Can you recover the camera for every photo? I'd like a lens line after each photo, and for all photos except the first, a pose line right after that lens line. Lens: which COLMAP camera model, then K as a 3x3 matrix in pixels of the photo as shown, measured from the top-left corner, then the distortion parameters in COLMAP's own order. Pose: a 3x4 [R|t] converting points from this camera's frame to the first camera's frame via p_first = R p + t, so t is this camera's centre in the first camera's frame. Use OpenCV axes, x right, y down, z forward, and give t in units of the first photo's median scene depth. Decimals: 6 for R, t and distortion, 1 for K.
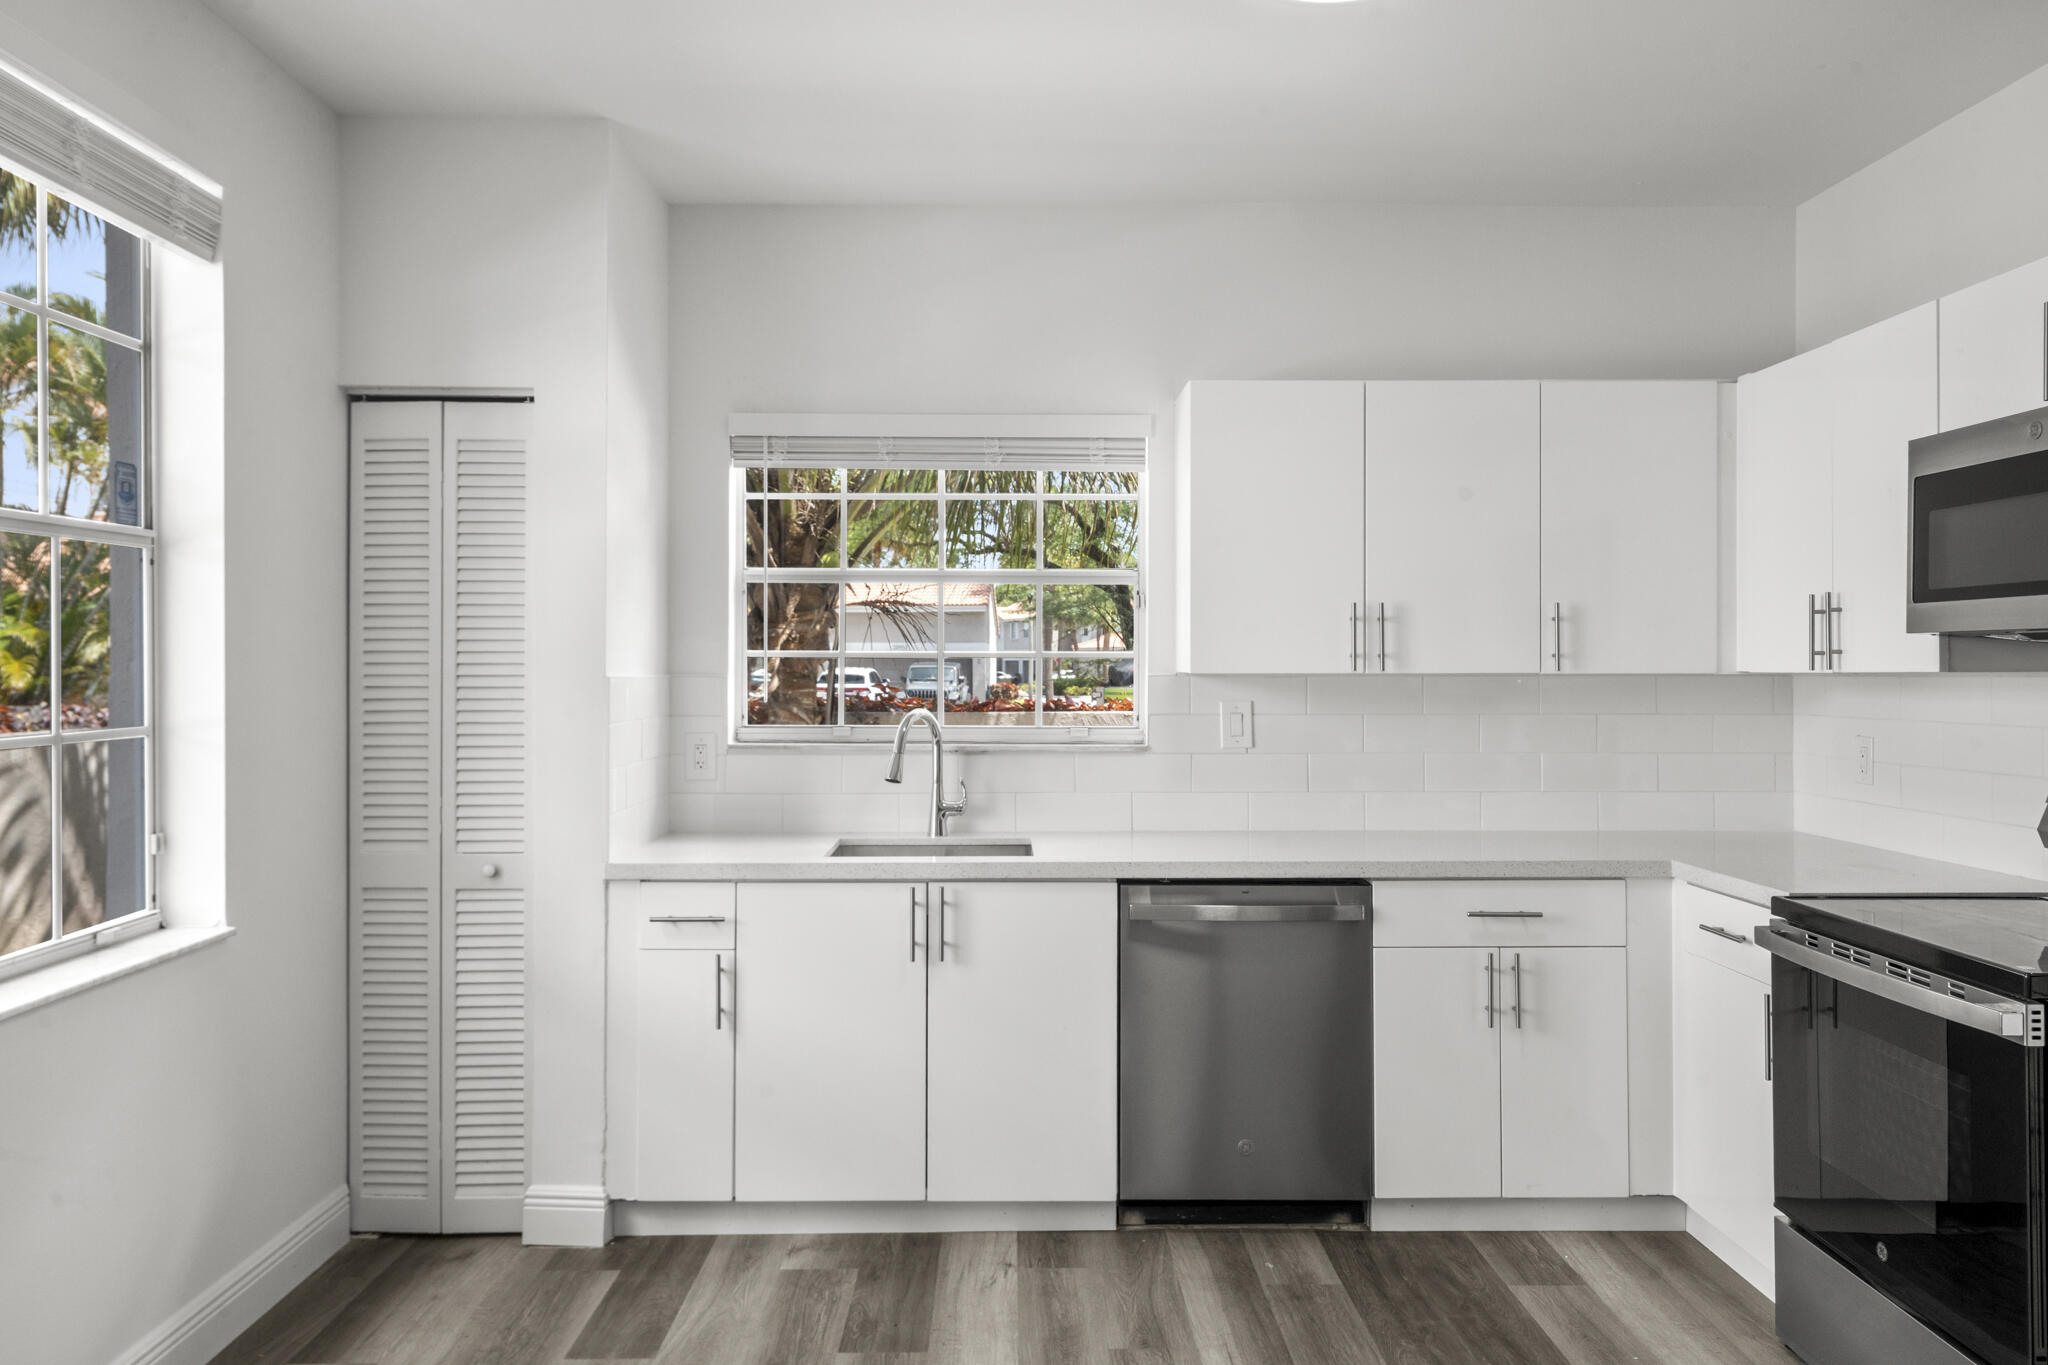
lens RADIAL K [[1399.6, 0, 1023.5], [0, 1399.6, 677.9], [0, 0, 1]] dist [-0.001753, 0.000280]
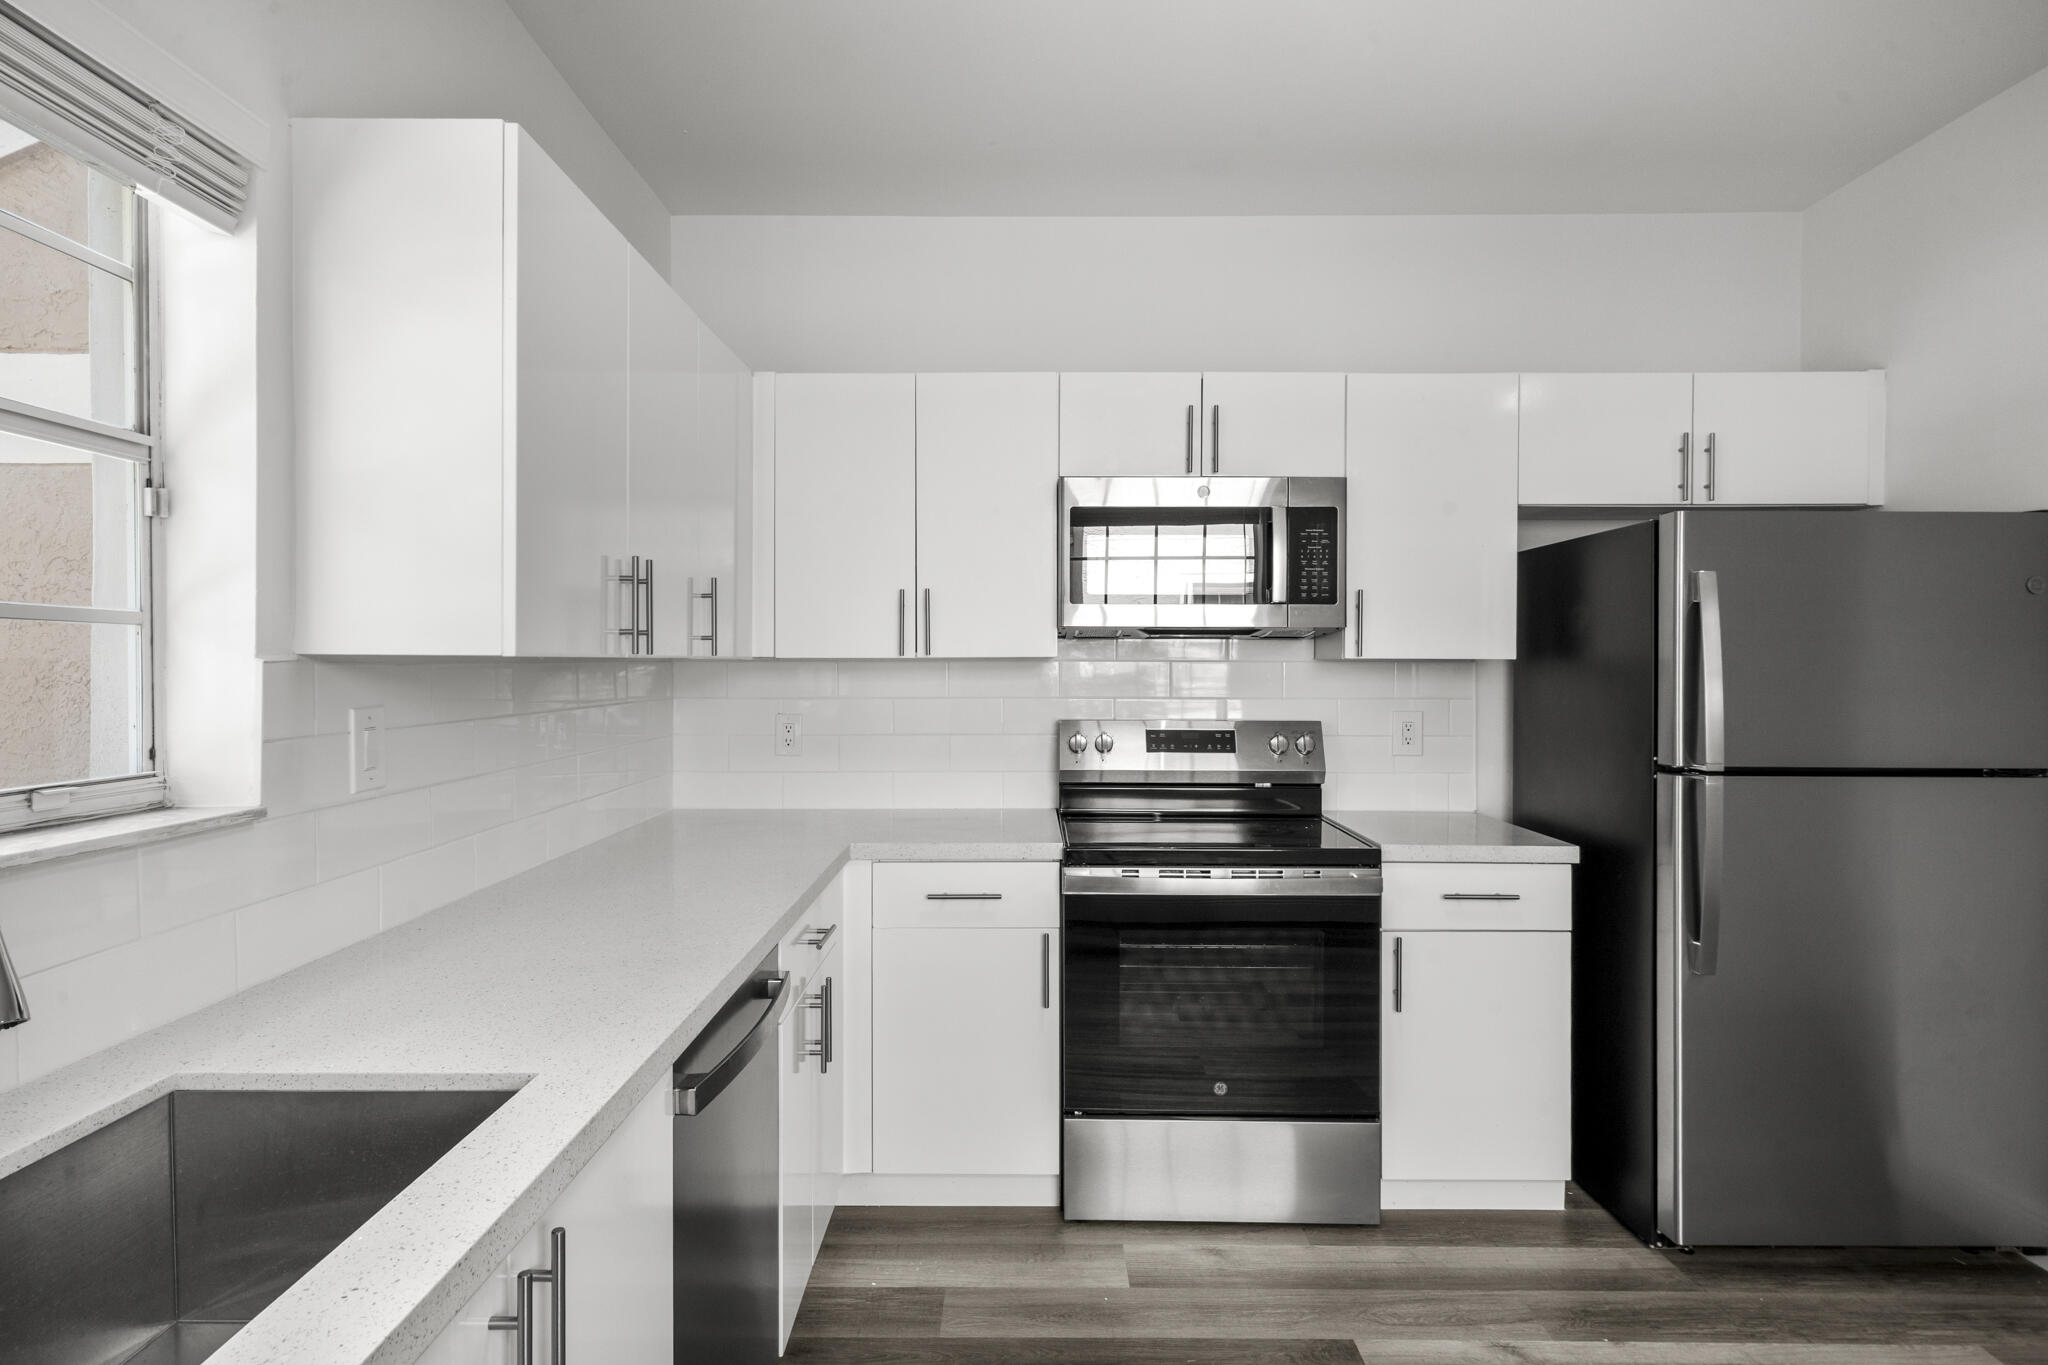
lens RADIAL K [[1135.9, 0, 1020.6], [0, 1135.9, 675.4], [0, 0, 1]] dist [-0.000380, -0.000020]
pose [[0.018187, -0.016578, 0.999697, -0.368730], [0.001808, 0.999861, 0.016548, -0.003180], [-0.999833, 0.001506, 0.018214, 0.916350]]
